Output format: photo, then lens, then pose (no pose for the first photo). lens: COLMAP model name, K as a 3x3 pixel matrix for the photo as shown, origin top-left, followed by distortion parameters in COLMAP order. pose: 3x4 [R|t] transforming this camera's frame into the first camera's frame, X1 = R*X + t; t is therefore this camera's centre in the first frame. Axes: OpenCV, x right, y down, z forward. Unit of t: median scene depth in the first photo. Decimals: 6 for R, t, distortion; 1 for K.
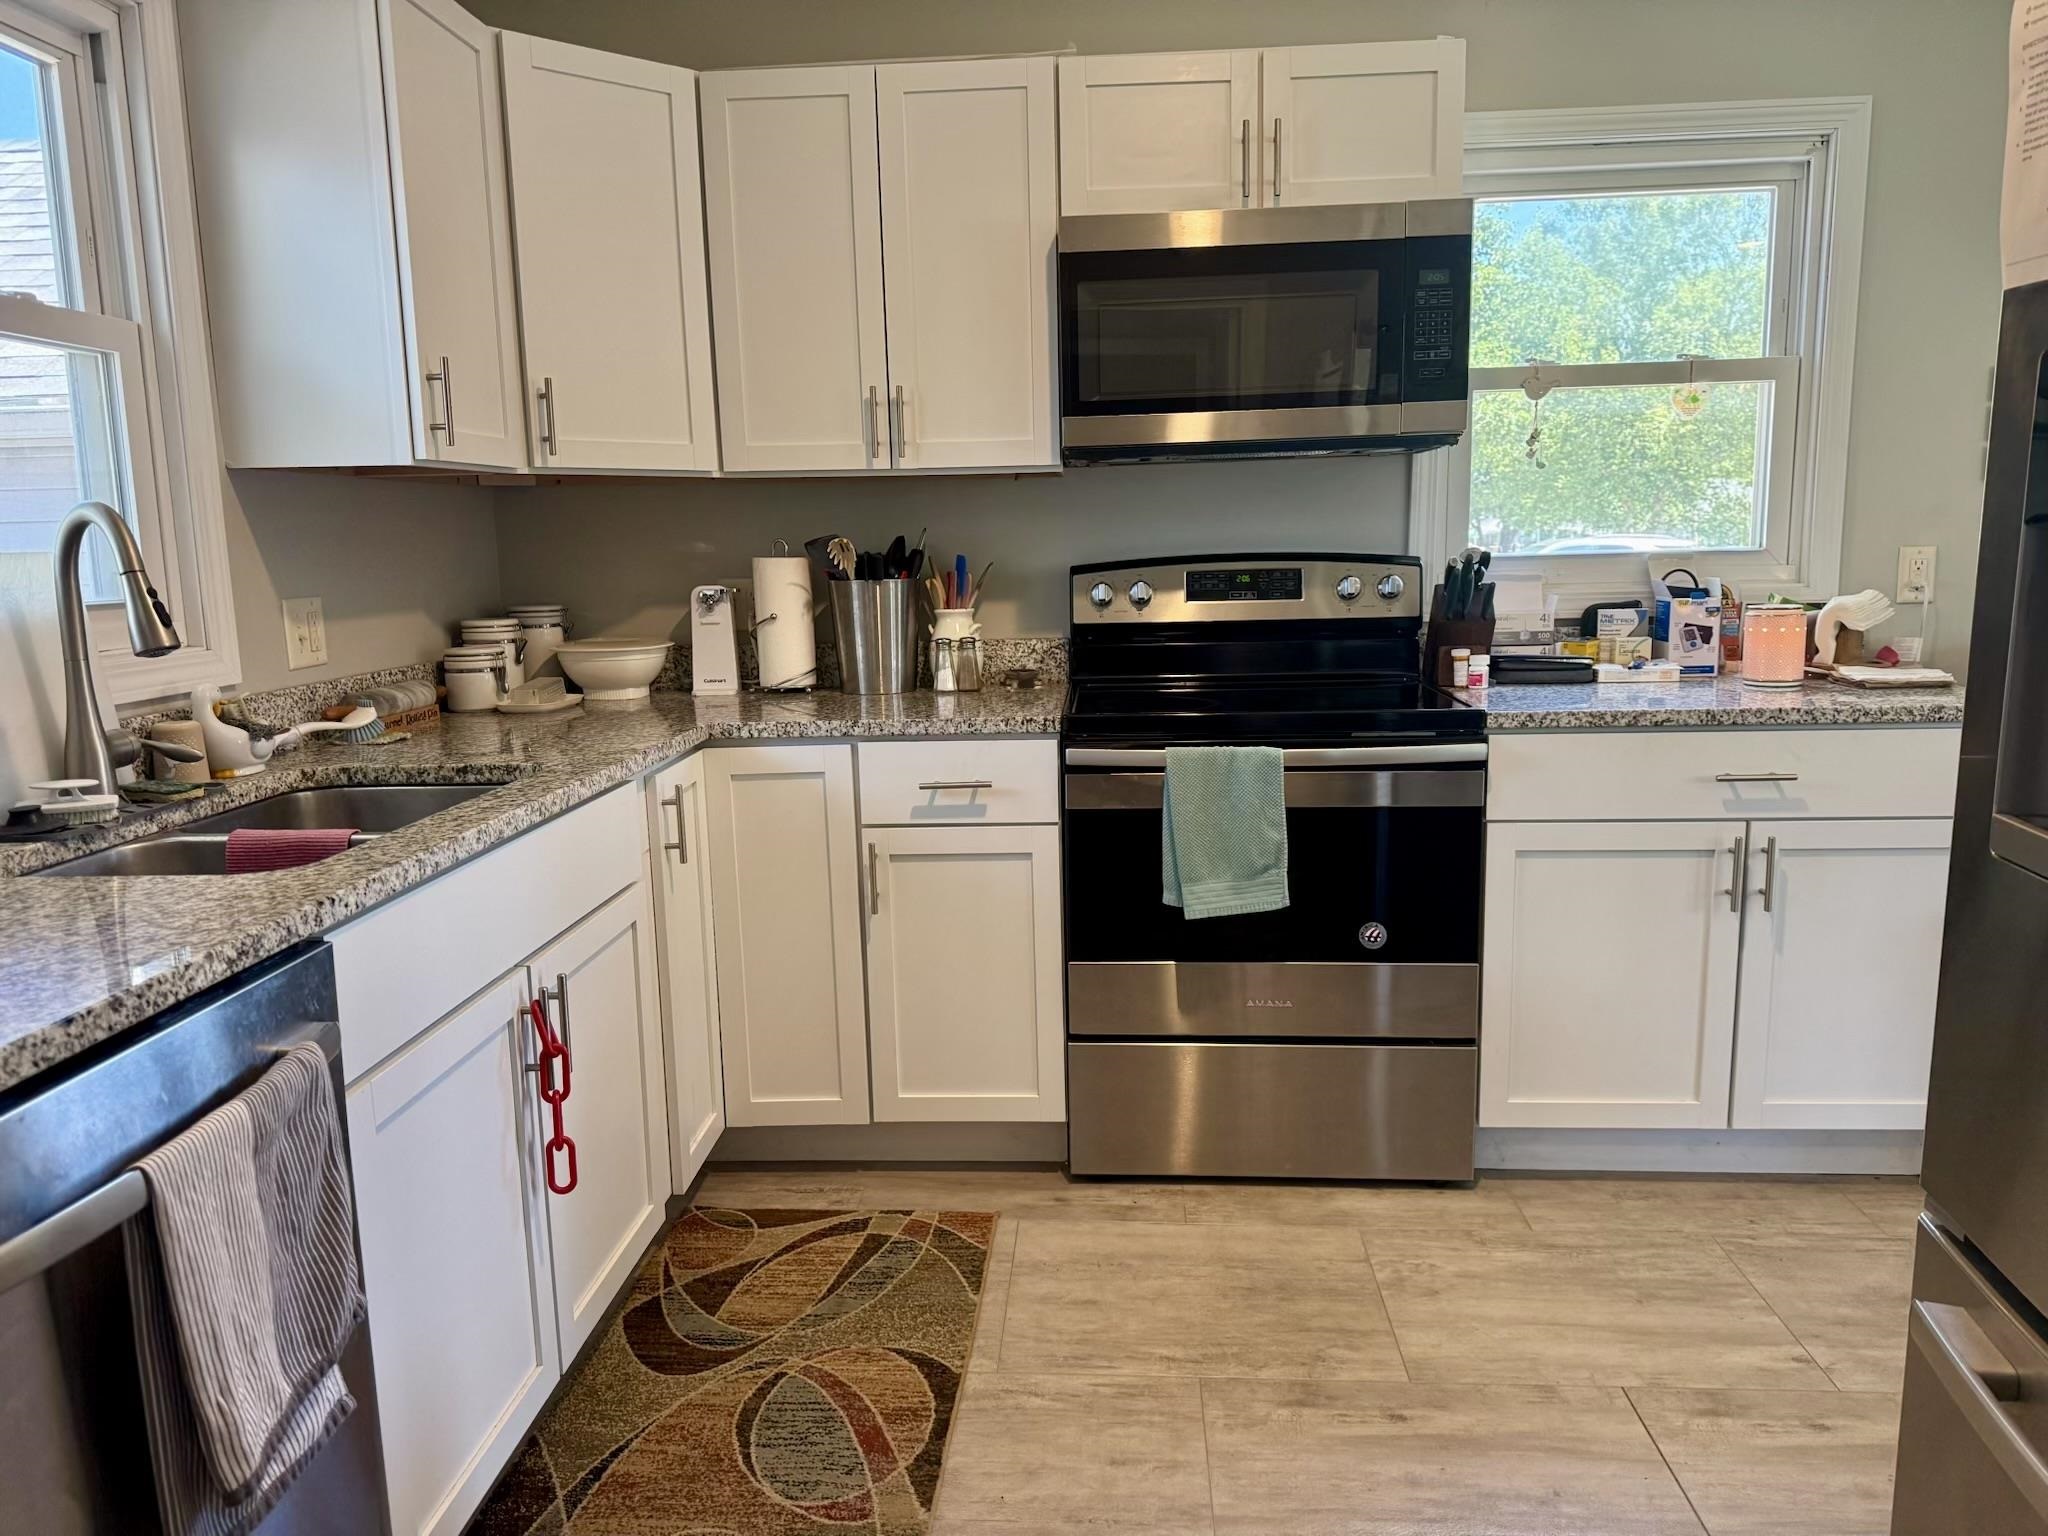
lens RADIAL K [[1423.1, 0, 1016.2], [0, 1423.1, 769.5], [0, 0, 1]] dist [0.197796, -0.428875]
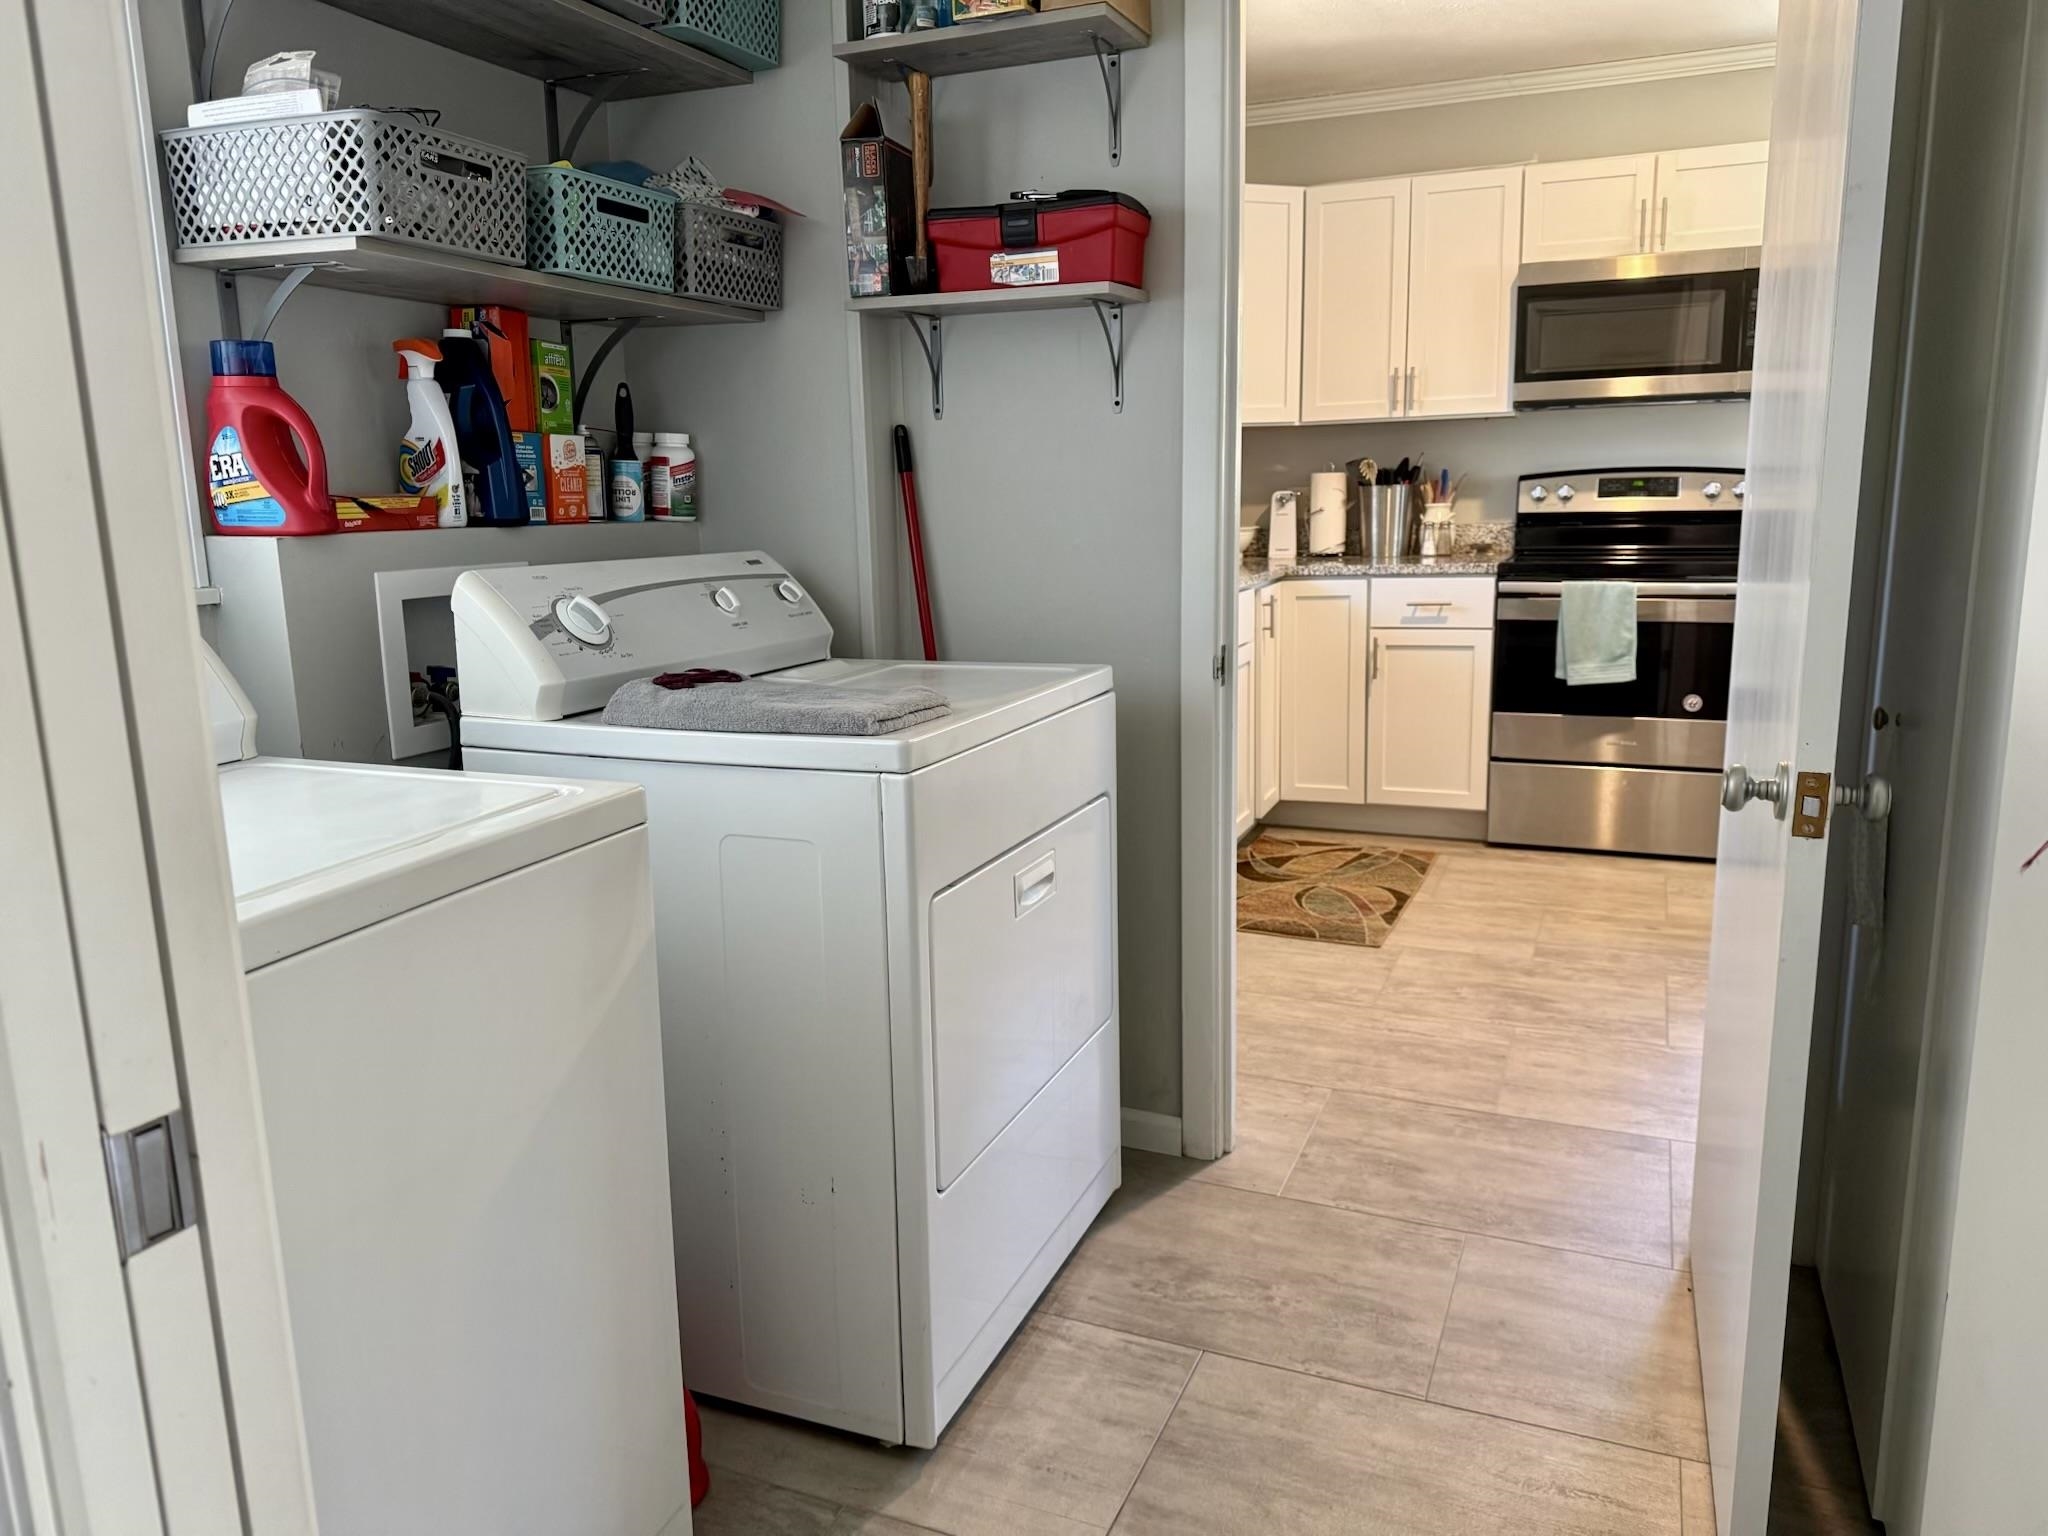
lens RADIAL K [[1423.1, 0, 1016.2], [0, 1423.1, 769.5], [0, 0, 1]] dist [0.197796, -0.428875]
pose [[0.943985, 0.063875, -0.323746, 0.060800], [-0.048698, 0.997311, 0.054773, 0.132540], [0.326374, -0.035939, 0.944557, -0.774841]]
